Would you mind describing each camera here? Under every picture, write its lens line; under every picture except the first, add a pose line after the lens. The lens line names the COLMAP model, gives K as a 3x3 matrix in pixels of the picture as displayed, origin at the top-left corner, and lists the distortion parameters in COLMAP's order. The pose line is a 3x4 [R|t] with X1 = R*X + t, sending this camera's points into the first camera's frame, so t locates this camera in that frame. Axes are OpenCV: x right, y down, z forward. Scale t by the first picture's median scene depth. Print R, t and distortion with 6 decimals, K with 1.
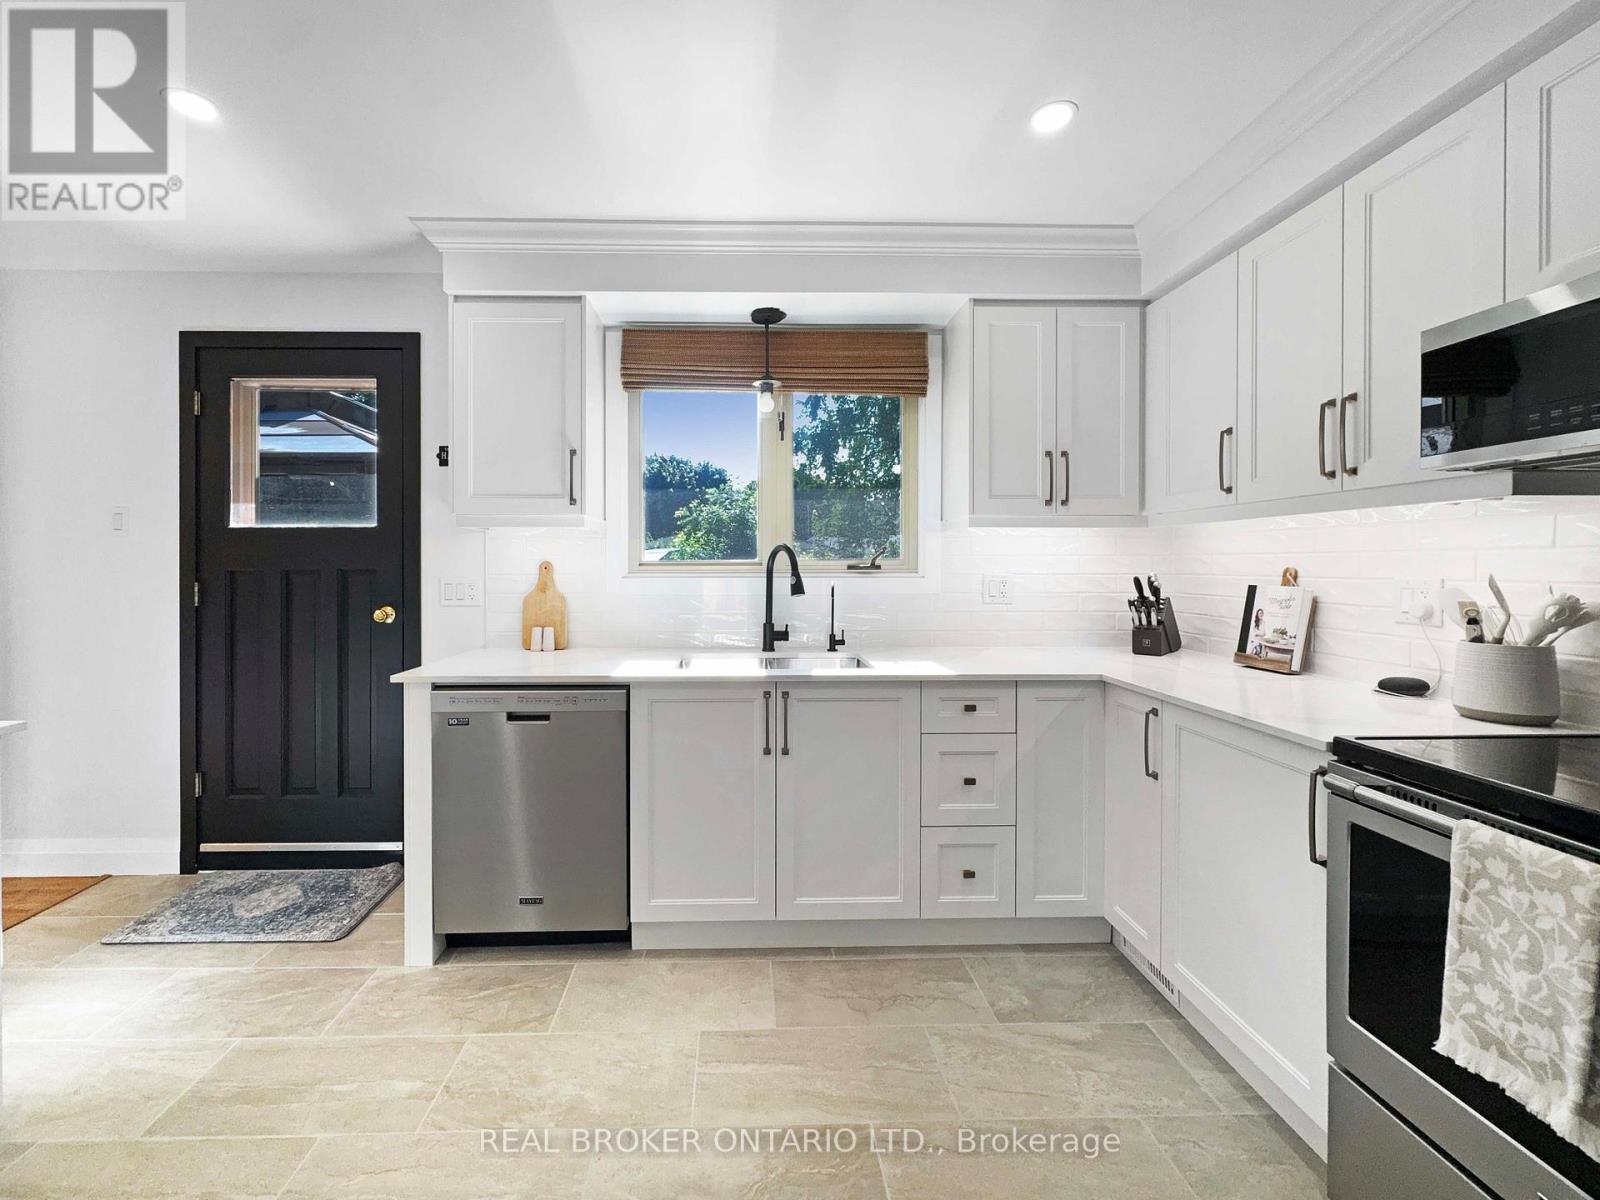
lens RADIAL K [[668.6, 0, 745.2], [0, 668.6, 571.9], [0, 0, 1]] dist [0.004625, -0.001141]
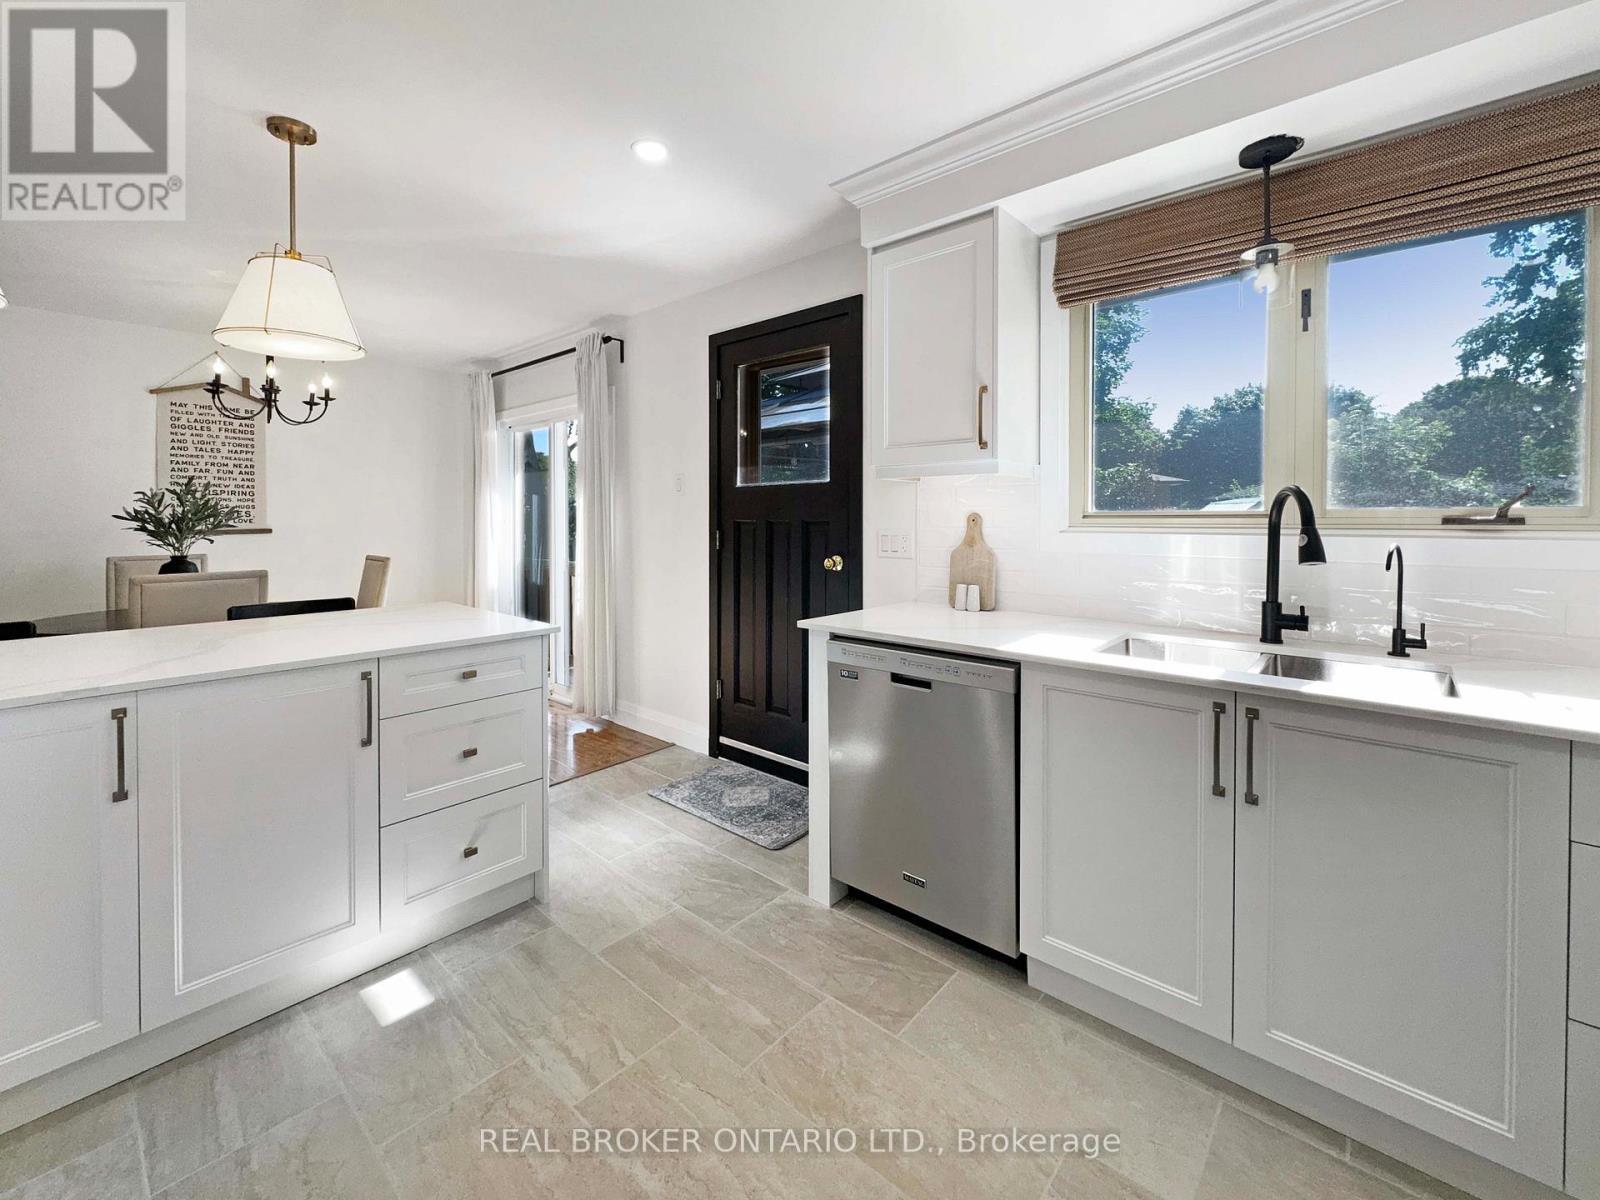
lens RADIAL K [[668.6, 0, 773.9], [0, 668.6, 523.4], [0, 0, 1]] dist [0.004625, -0.001141]
pose [[0.729390, 0.007301, -0.684059, 0.149631], [-0.006688, 0.999971, 0.003543, -0.003118], [0.684065, 0.001991, 0.729418, 0.172326]]
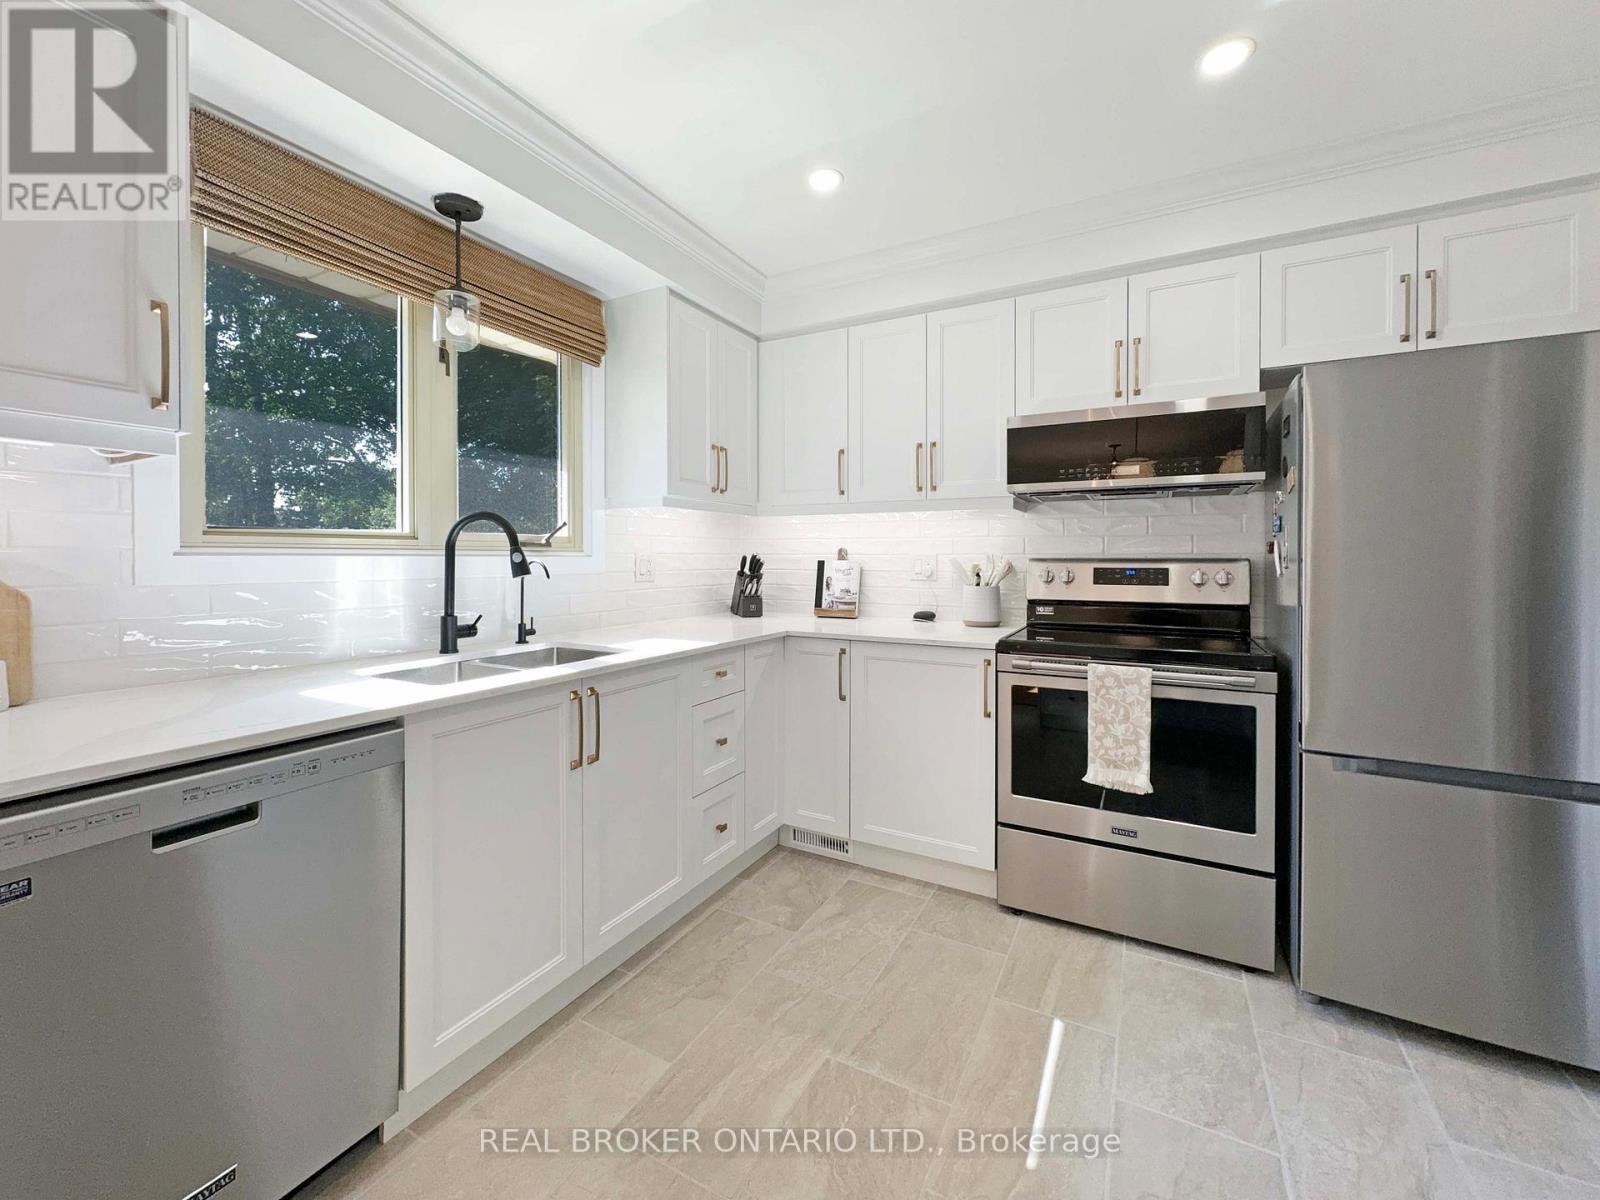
lens RADIAL K [[668.6, 0, 785.9], [0, 668.6, 566.8], [0, 0, 1]] dist [0.004625, -0.001141]
pose [[0.489276, -0.010081, 0.872071, -0.493022], [0.007440, 0.999945, 0.007385, 0.020803], [-0.872097, 0.002875, 0.489325, 0.339489]]
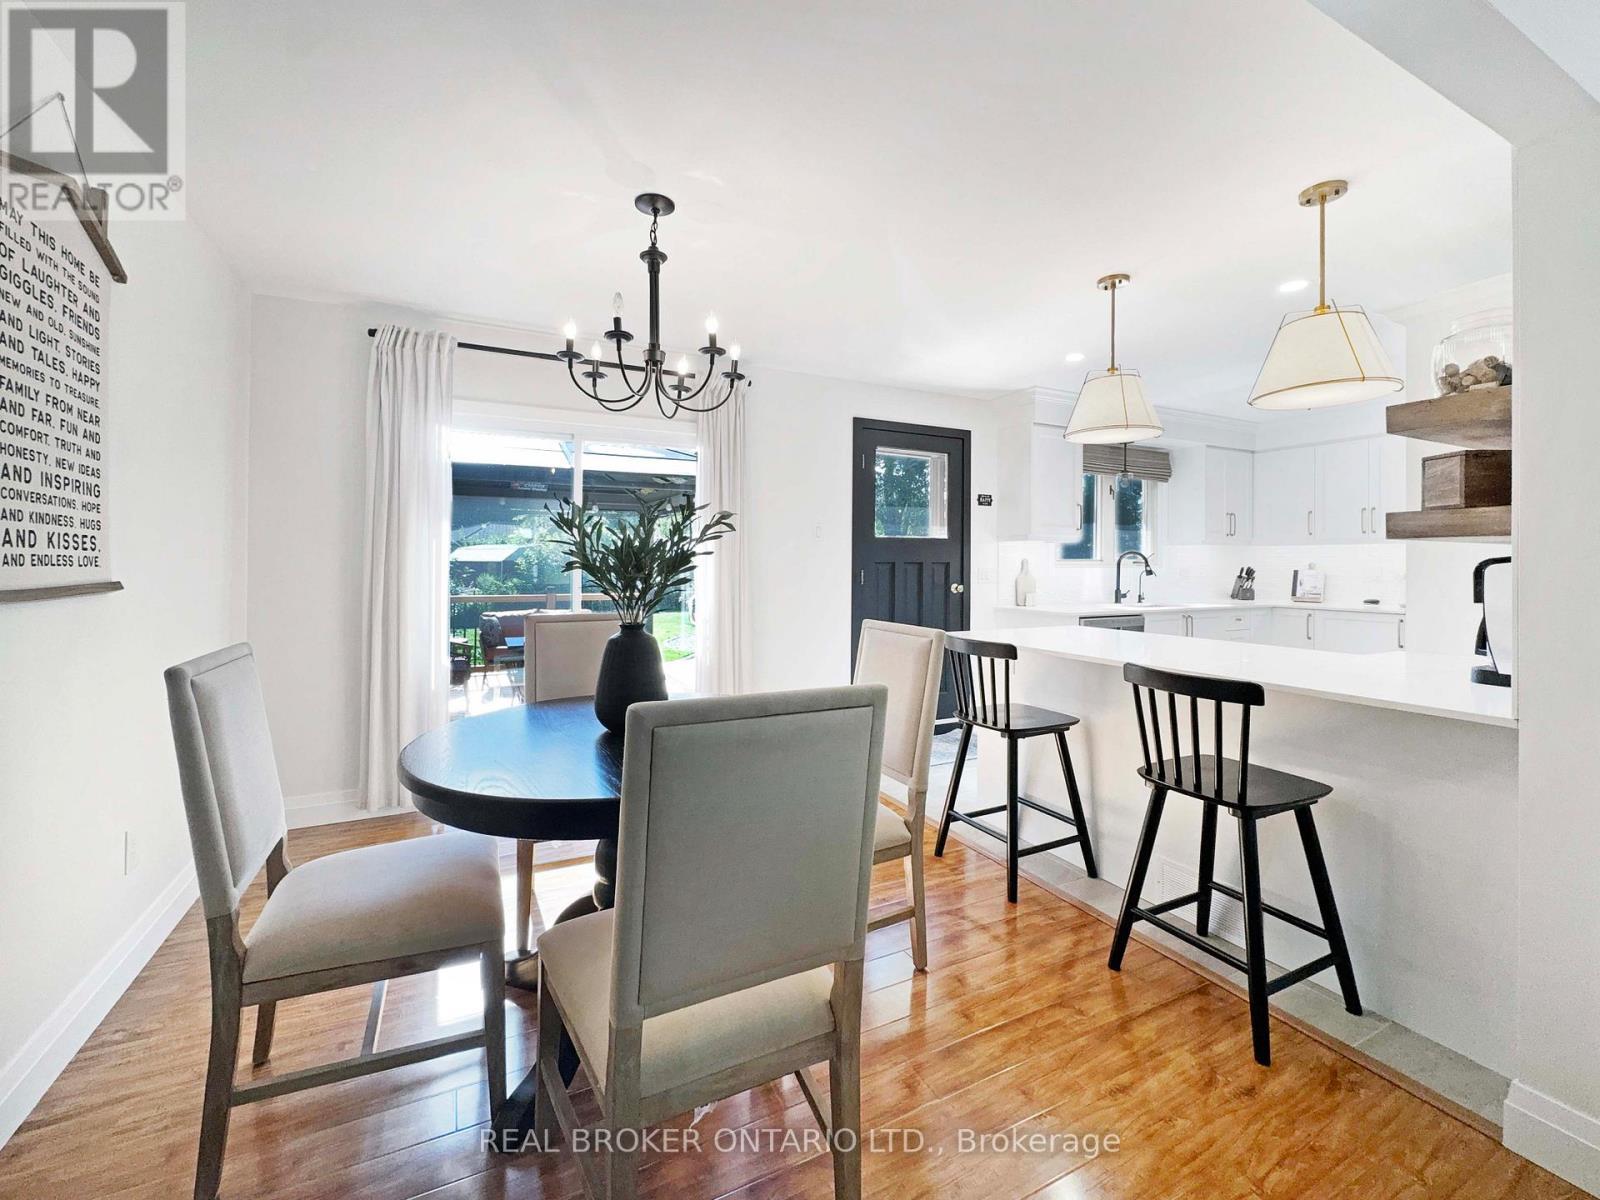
lens RADIAL K [[668.6, 0, 748.7], [0, 668.6, 566.6], [0, 0, 1]] dist [0.004625, -0.001141]
pose [[0.911365, 0.001431, 0.411597, -2.060951], [0.000976, 0.999984, -0.005639, 0.018485], [-0.411599, 0.005541, 0.911348, -0.445940]]
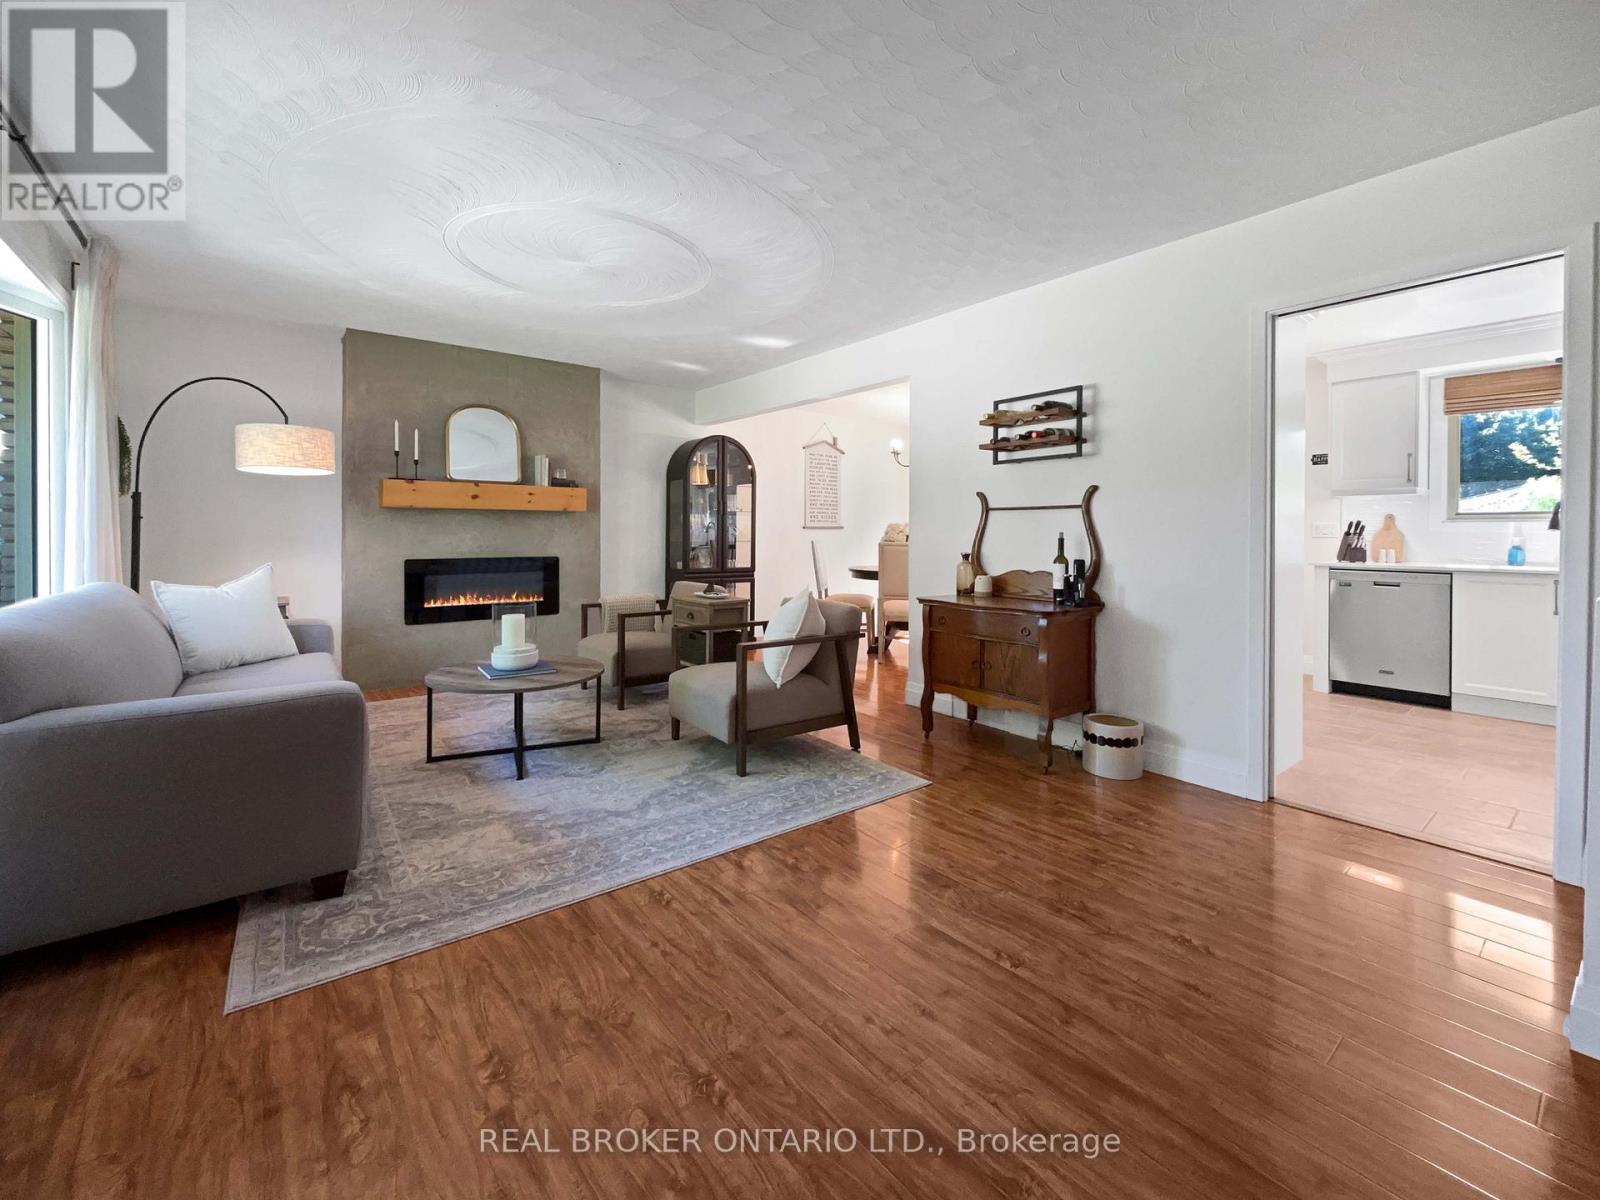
lens RADIAL K [[668.6, 0, 812.5], [0, 668.6, 533.3], [0, 0, 1]] dist [0.004625, -0.001141]
pose [[0.619719, 0.005538, -0.784804, 0.189823], [-0.014749, 0.999881, -0.004592, 0.079555], [0.784685, 0.014421, 0.619727, -1.543140]]
